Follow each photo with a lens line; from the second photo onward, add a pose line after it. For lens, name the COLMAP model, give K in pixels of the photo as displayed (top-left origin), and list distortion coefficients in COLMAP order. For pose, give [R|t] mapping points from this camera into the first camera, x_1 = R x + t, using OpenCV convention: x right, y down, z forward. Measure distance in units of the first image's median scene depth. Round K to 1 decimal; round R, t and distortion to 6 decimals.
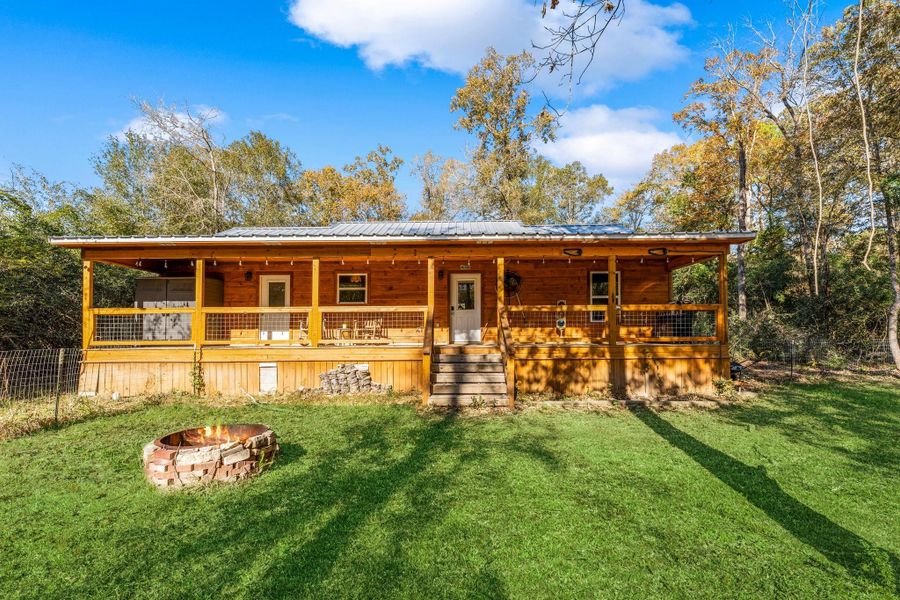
lens RADIAL K [[358.3, 0, 449.7], [0, 358.3, 300.7], [0, 0, 1]] dist [-0.001777, -0.000041]
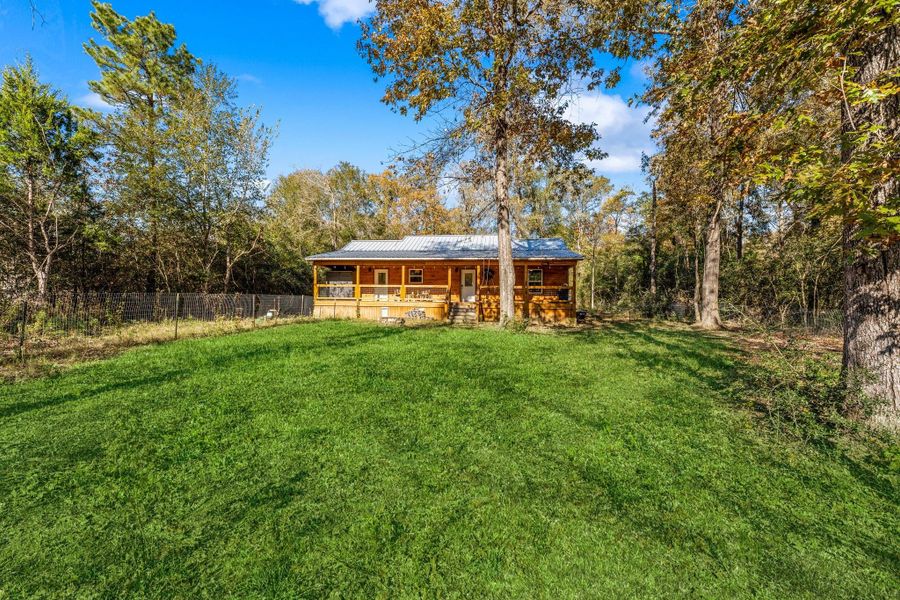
lens RADIAL K [[358.3, 0, 450.5], [0, 358.3, 297.8], [0, 0, 1]] dist [-0.001777, -0.000041]
pose [[0.992497, 0.022266, -0.120224, 0.231223], [-0.014662, 0.997857, 0.063769, -0.053214], [0.121386, -0.061527, 0.990697, -1.303000]]
